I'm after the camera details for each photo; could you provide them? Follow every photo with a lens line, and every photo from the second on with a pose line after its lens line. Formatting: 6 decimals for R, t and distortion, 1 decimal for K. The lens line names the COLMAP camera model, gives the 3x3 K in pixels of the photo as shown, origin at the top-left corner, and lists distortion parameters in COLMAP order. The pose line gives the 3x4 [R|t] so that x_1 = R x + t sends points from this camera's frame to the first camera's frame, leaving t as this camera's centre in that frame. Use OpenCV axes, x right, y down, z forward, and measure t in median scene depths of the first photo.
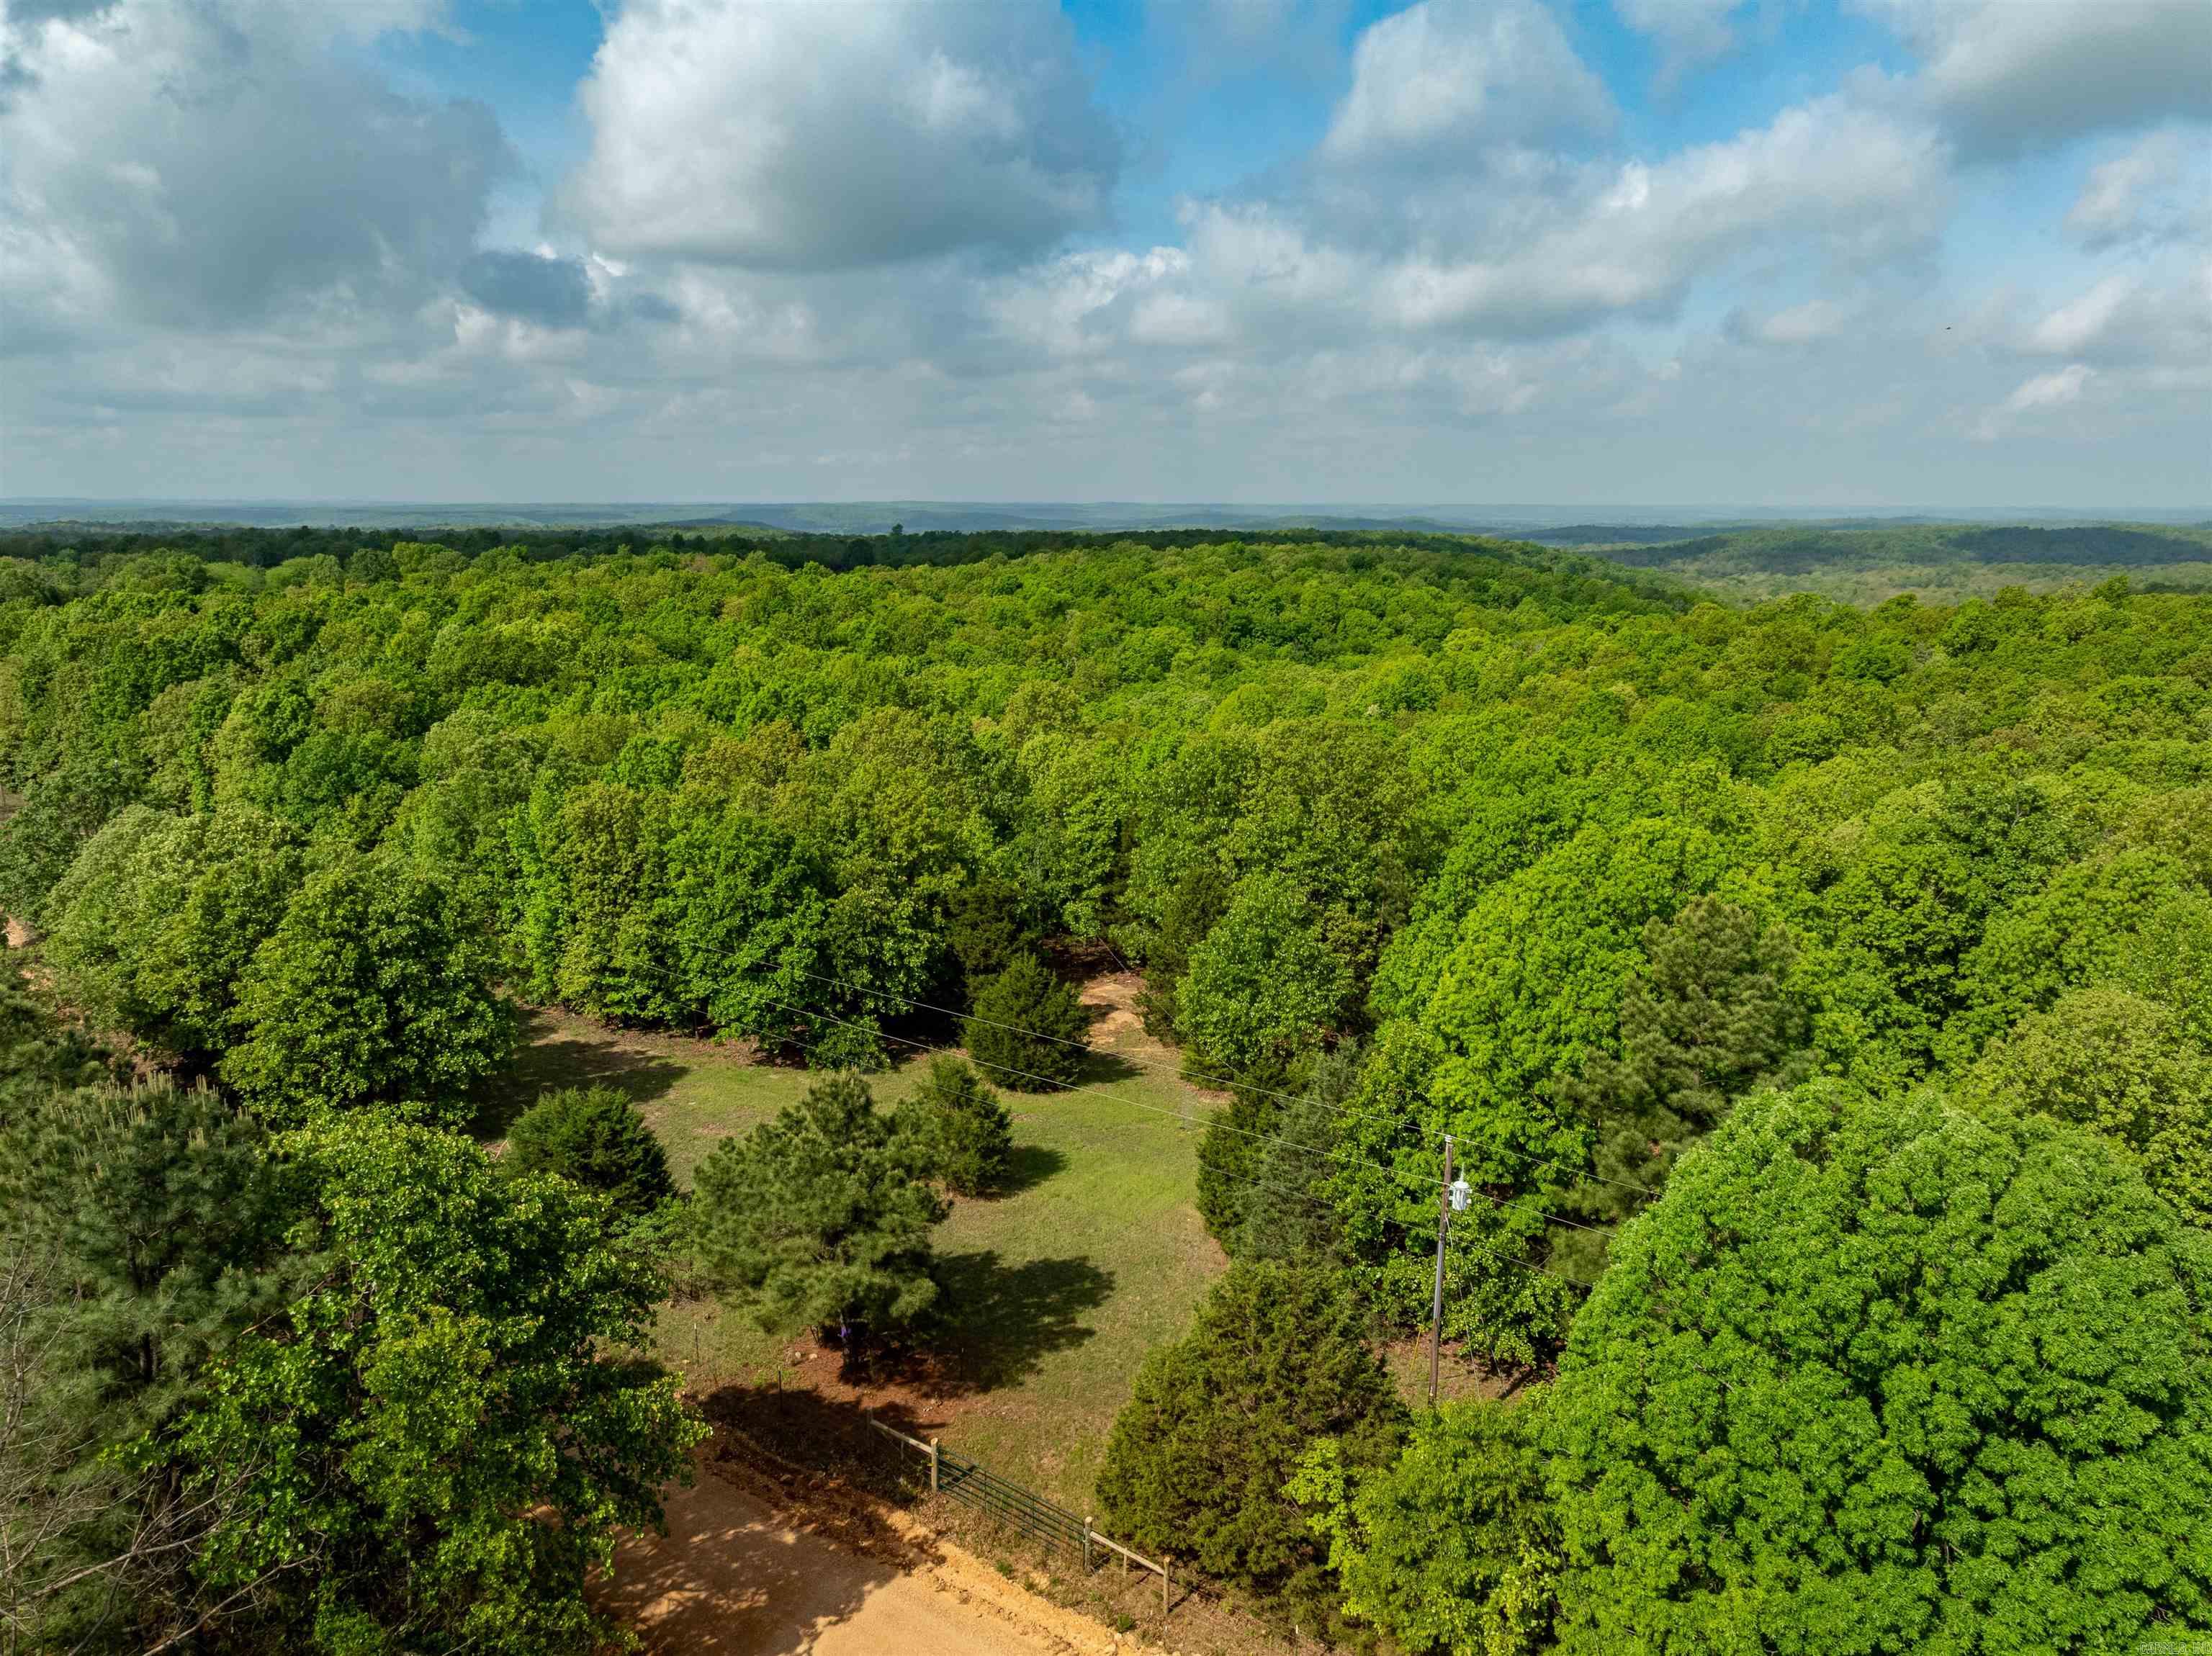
lens RADIAL K [[1552.6, 0, 1095.2], [0, 1552.6, 836.7], [0, 0, 1]] dist [-0.019761, 0.034096]
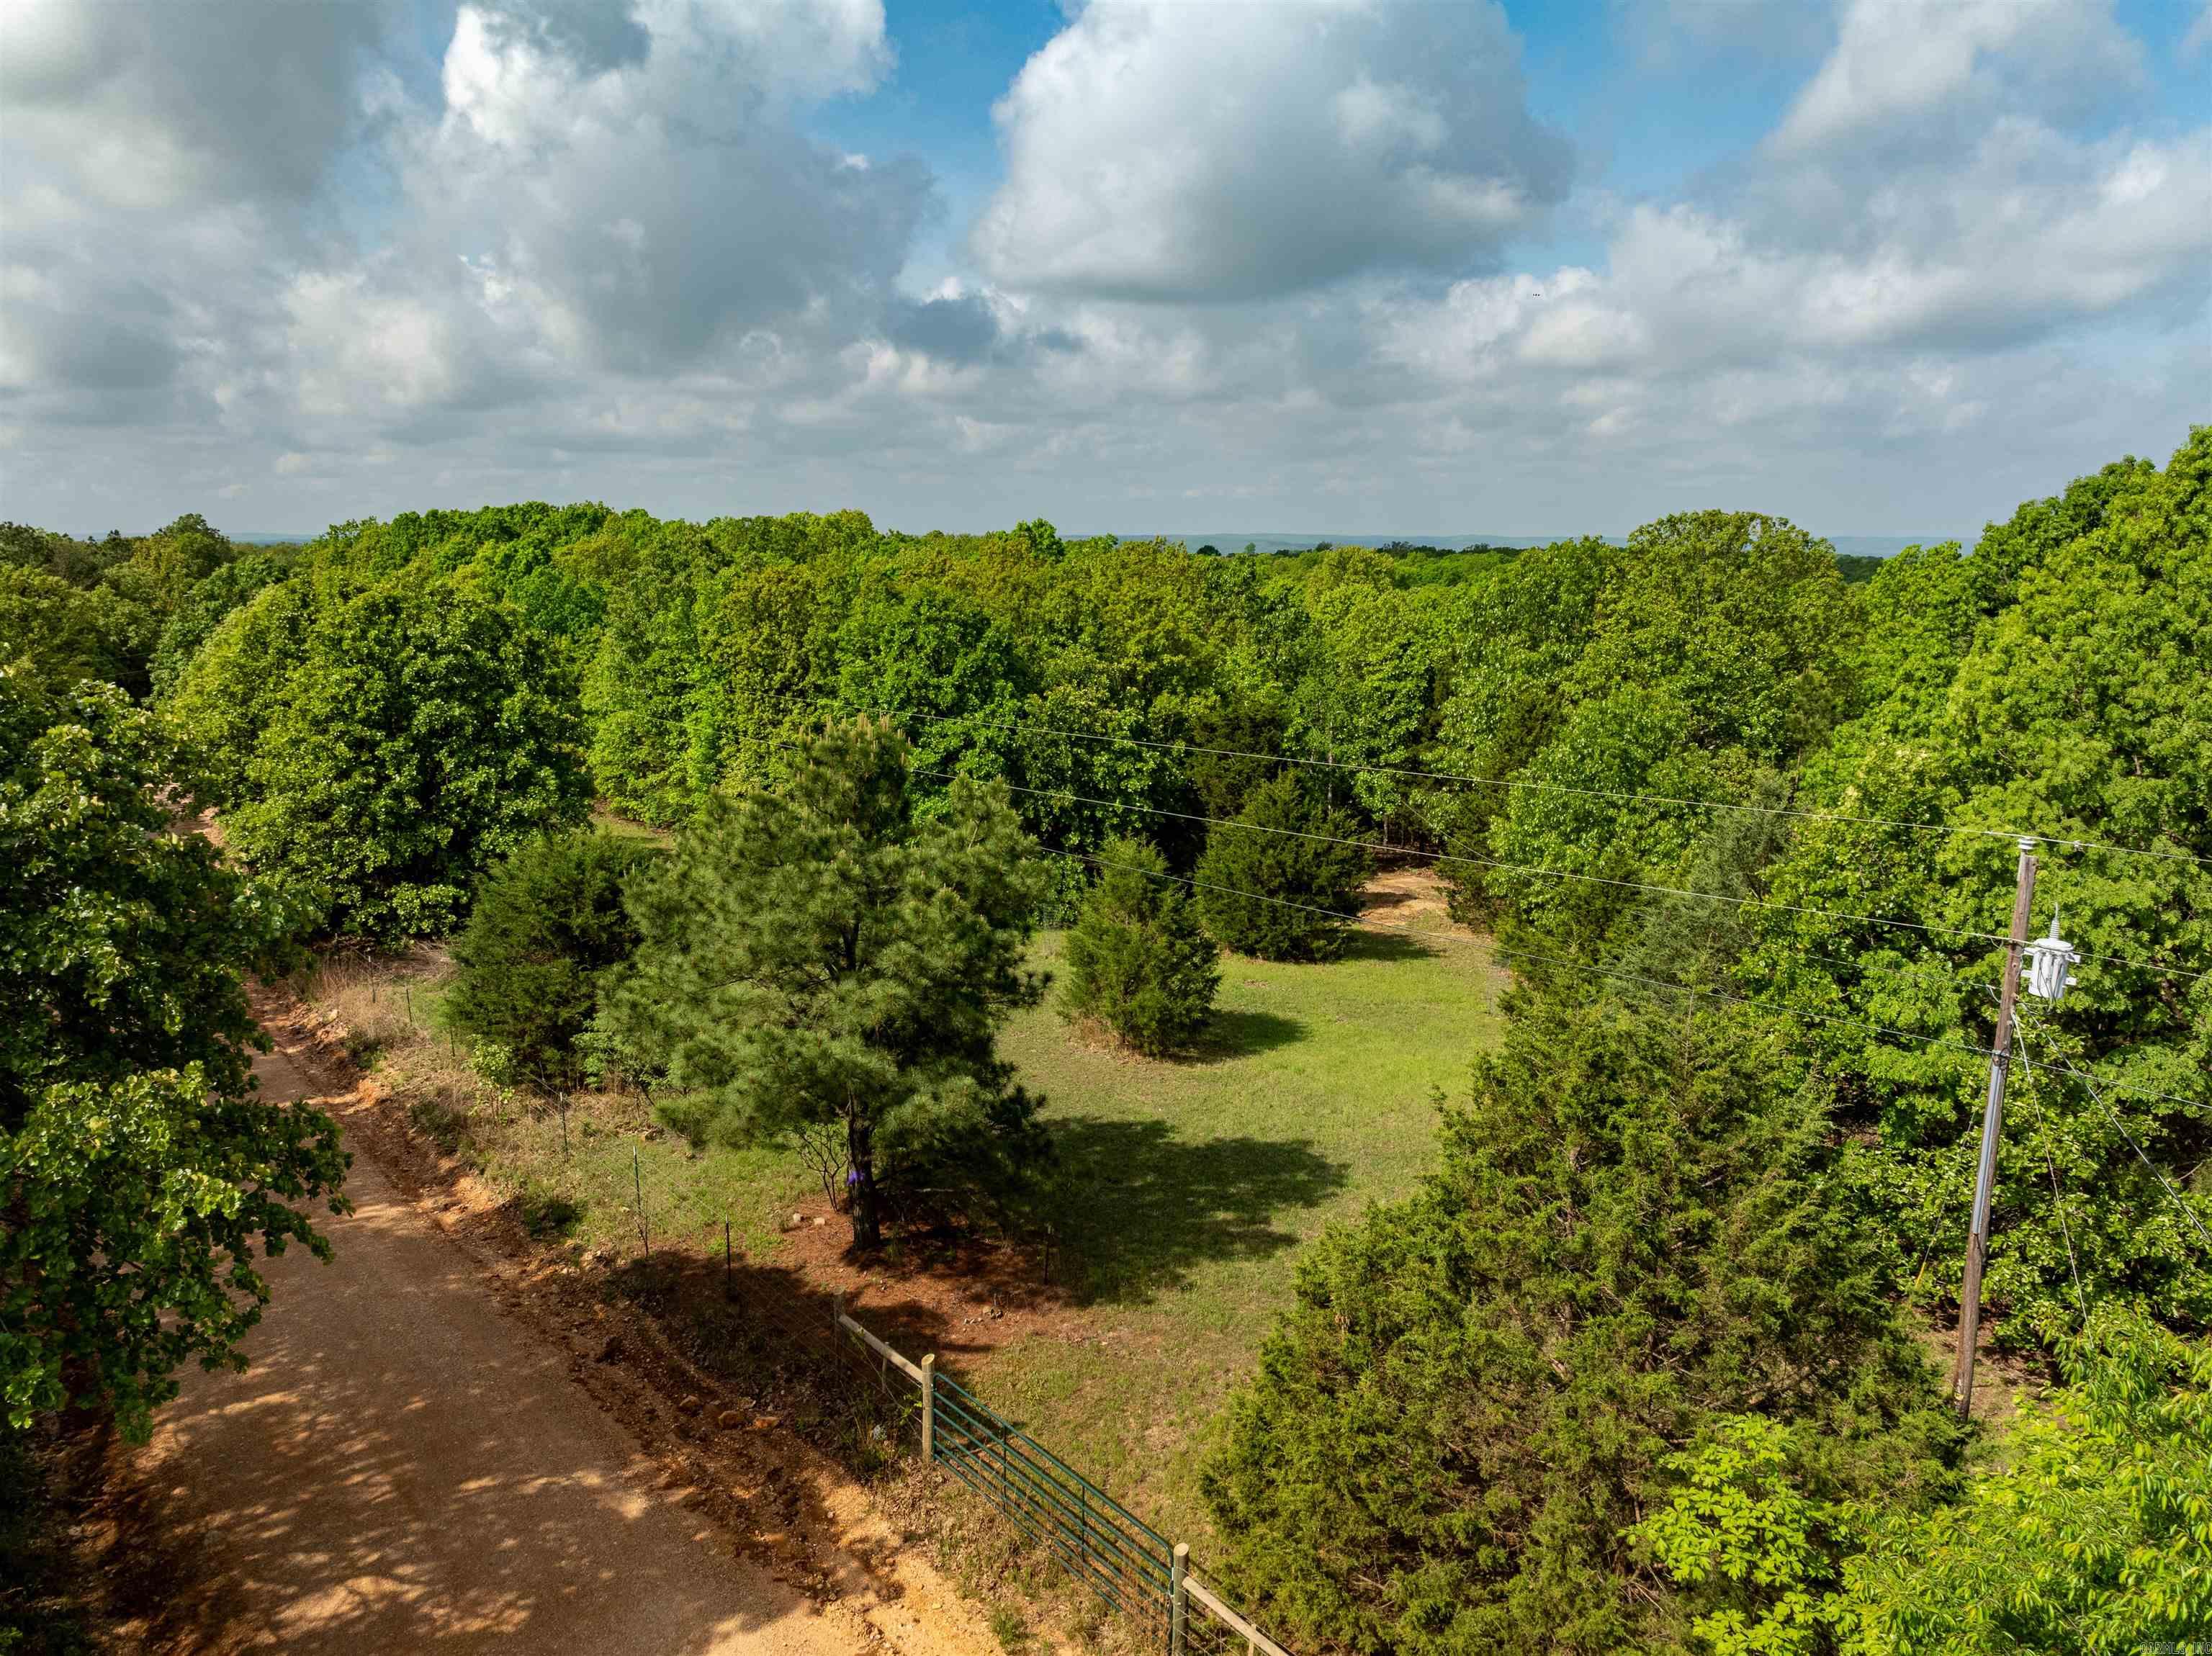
lens RADIAL K [[1552.6, 0, 1106.8], [0, 1552.6, 821.8], [0, 0, 1]] dist [-0.019761, 0.034096]
pose [[0.976261, 0.042578, -0.212373, 0.042027], [-0.048812, 0.998515, -0.024198, 0.160280], [0.211027, 0.033990, 0.976889, 0.363854]]
